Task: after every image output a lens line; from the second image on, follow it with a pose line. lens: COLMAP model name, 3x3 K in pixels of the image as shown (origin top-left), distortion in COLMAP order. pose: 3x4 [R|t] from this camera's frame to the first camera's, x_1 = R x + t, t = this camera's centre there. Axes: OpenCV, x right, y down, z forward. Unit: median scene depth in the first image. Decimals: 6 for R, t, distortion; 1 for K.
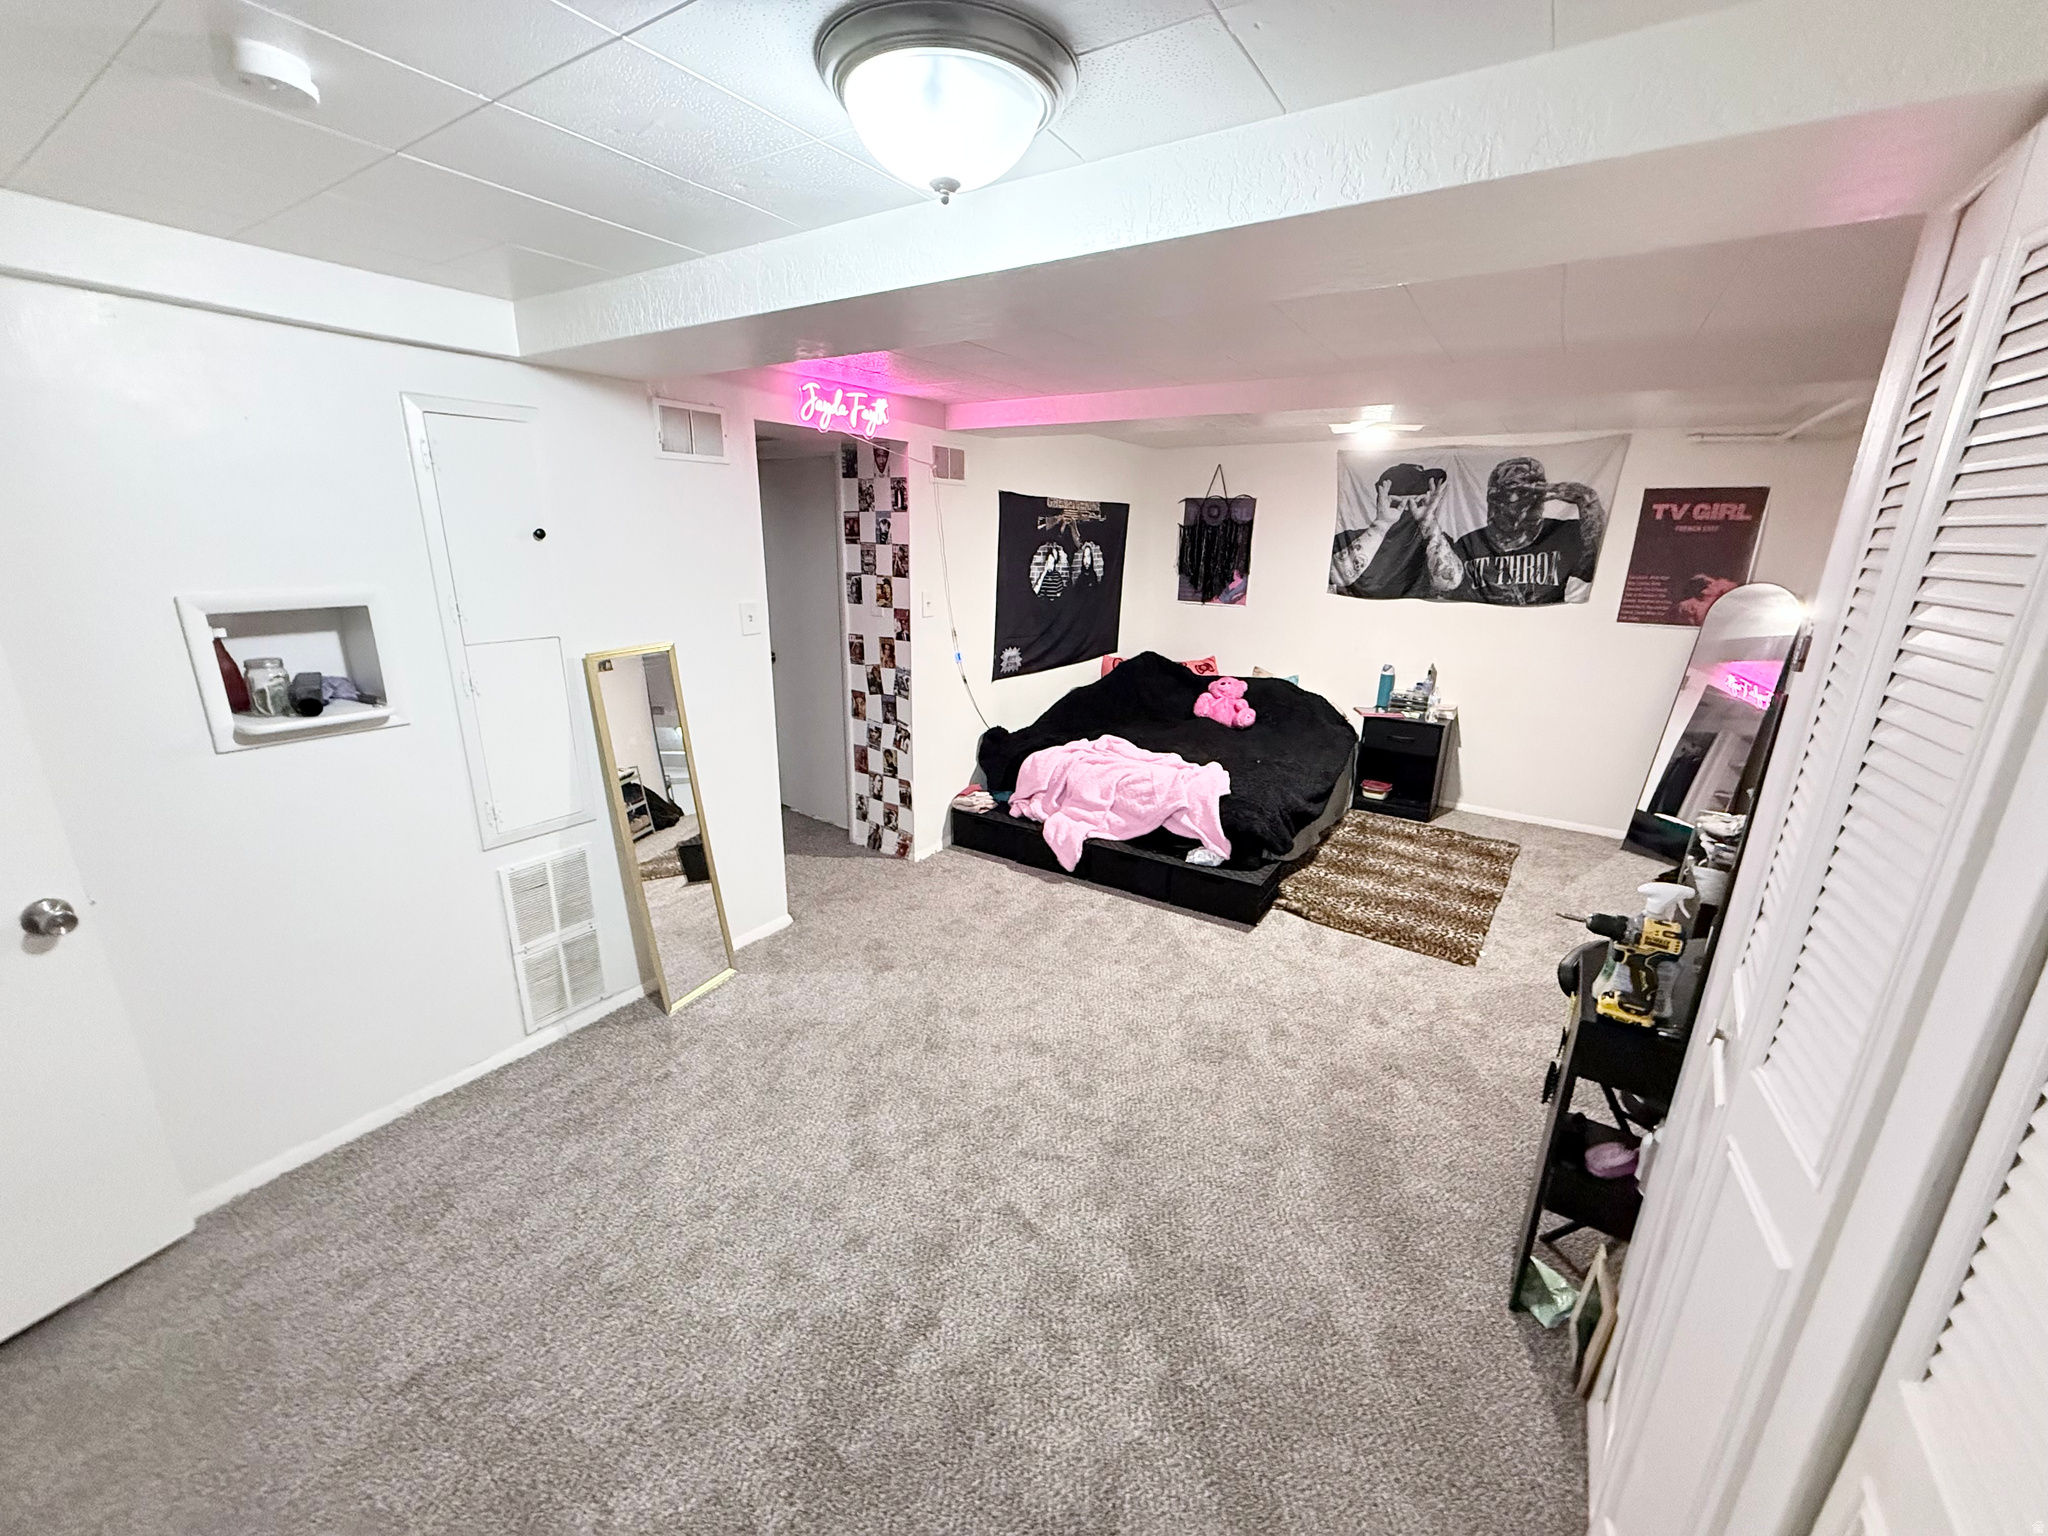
lens RADIAL K [[813.4, 0, 1022.9], [0, 813.4, 770.4], [0, 0, 1]] dist [0.000597, -0.000357]
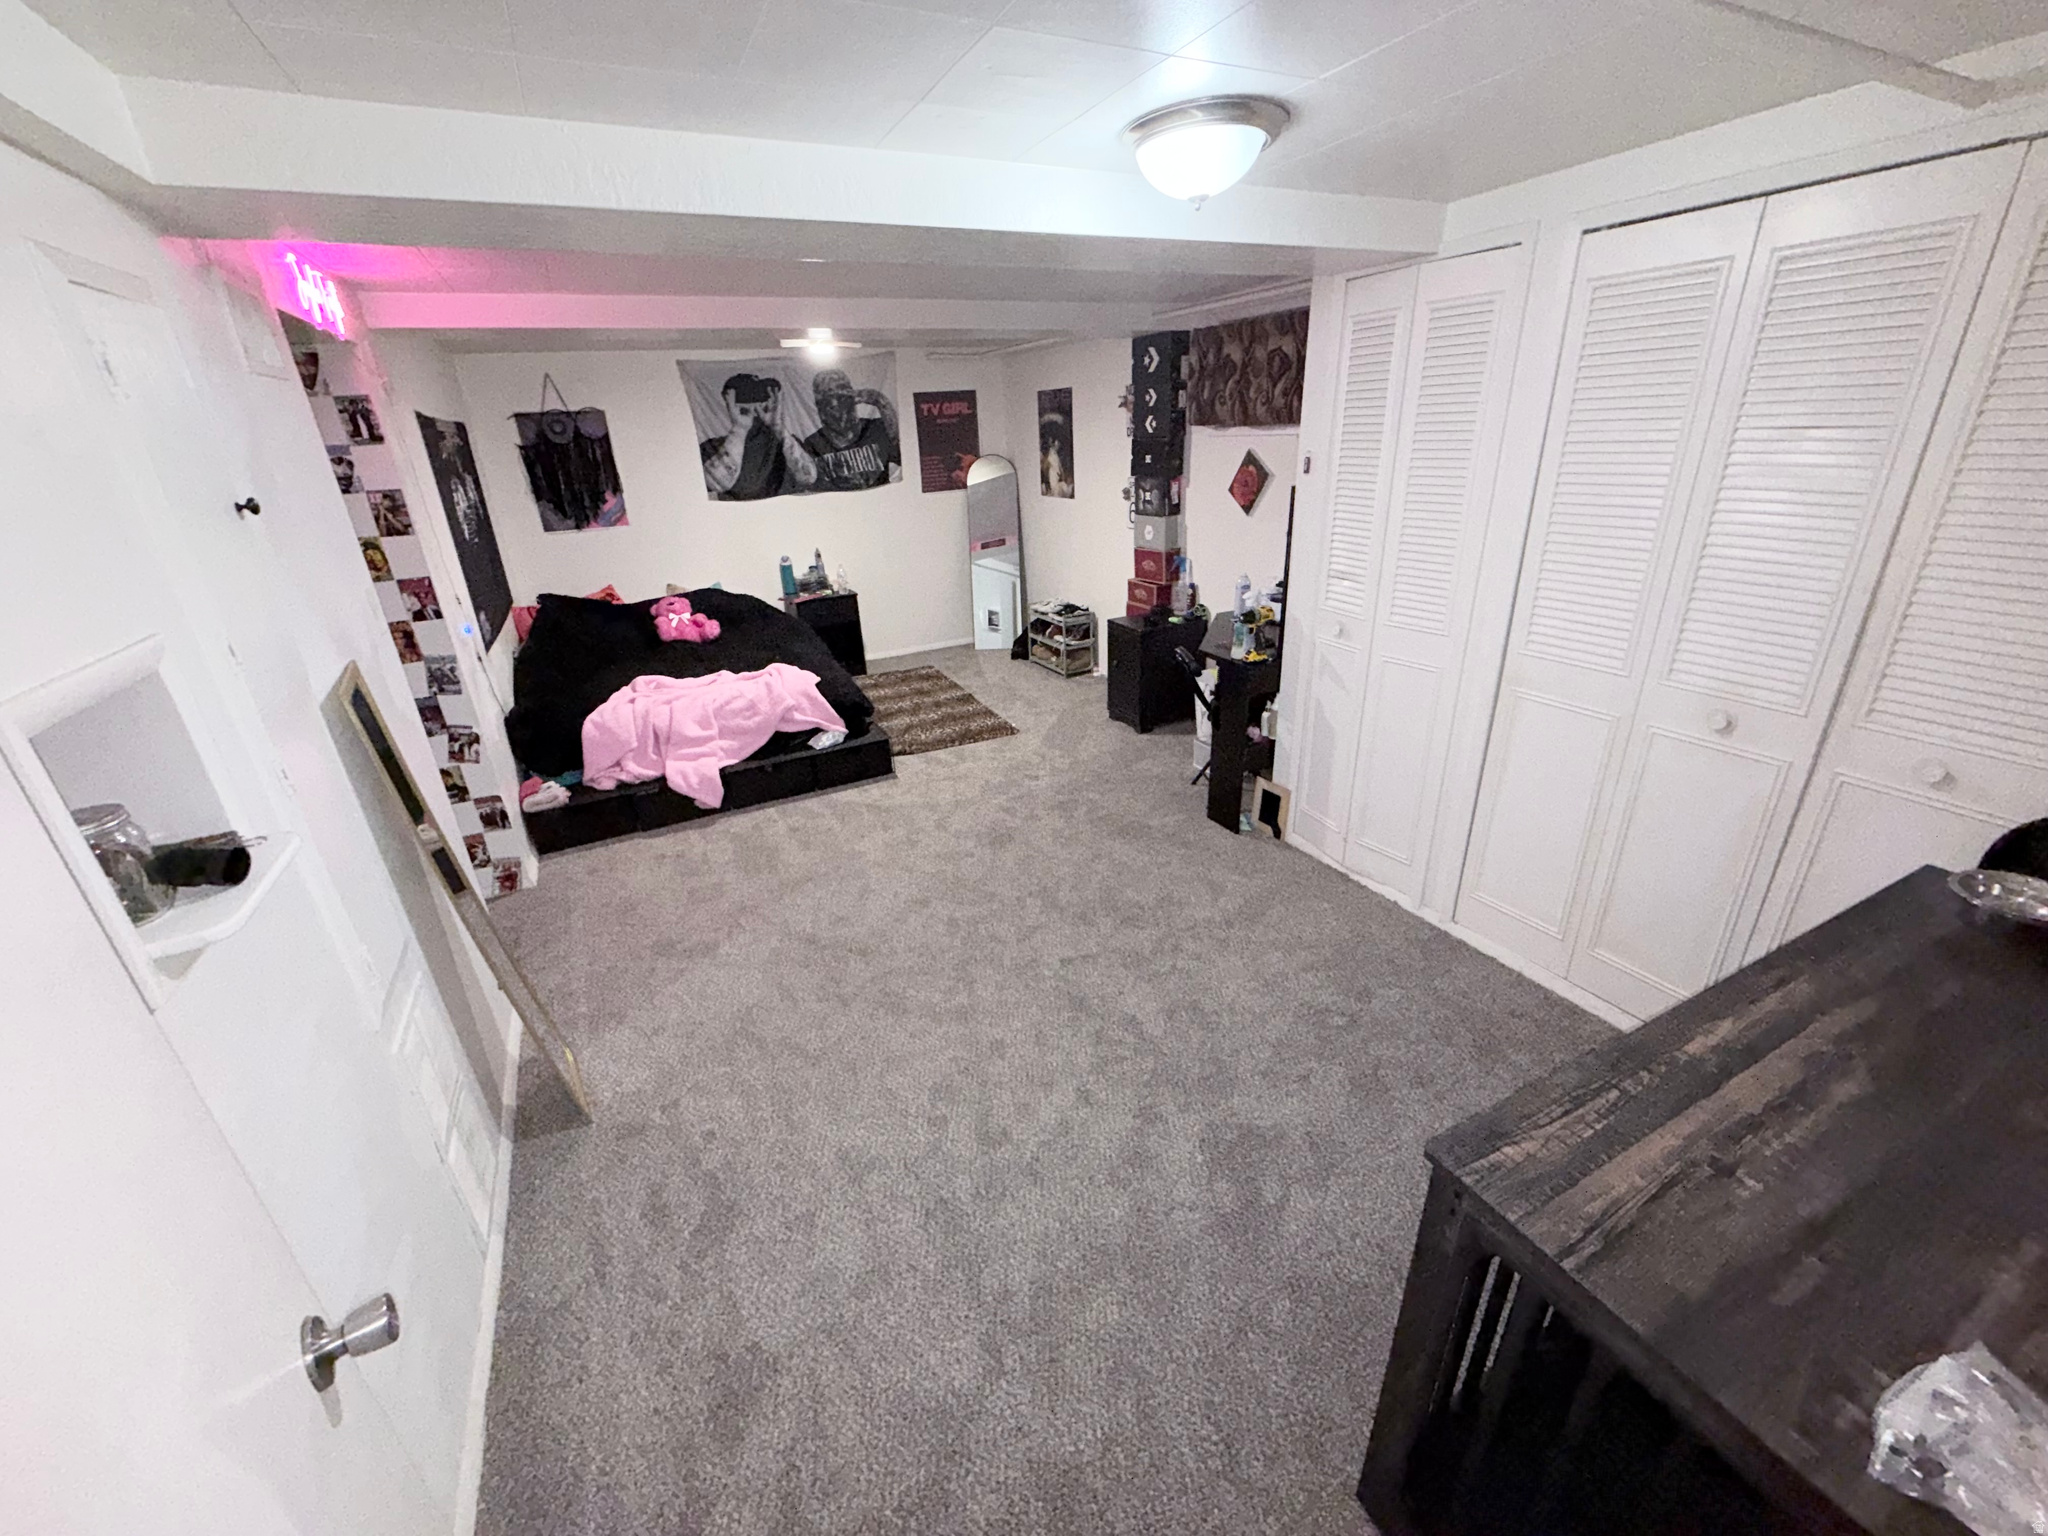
lens RADIAL K [[813.4, 0, 1022.9], [0, 813.4, 770.4], [0, 0, 1]] dist [0.000597, -0.000357]
pose [[0.494703, -0.380354, 0.781409, -0.535137], [0.300467, 0.918548, 0.256884, -0.061878], [-0.815468, 0.107707, 0.568692, 0.143058]]
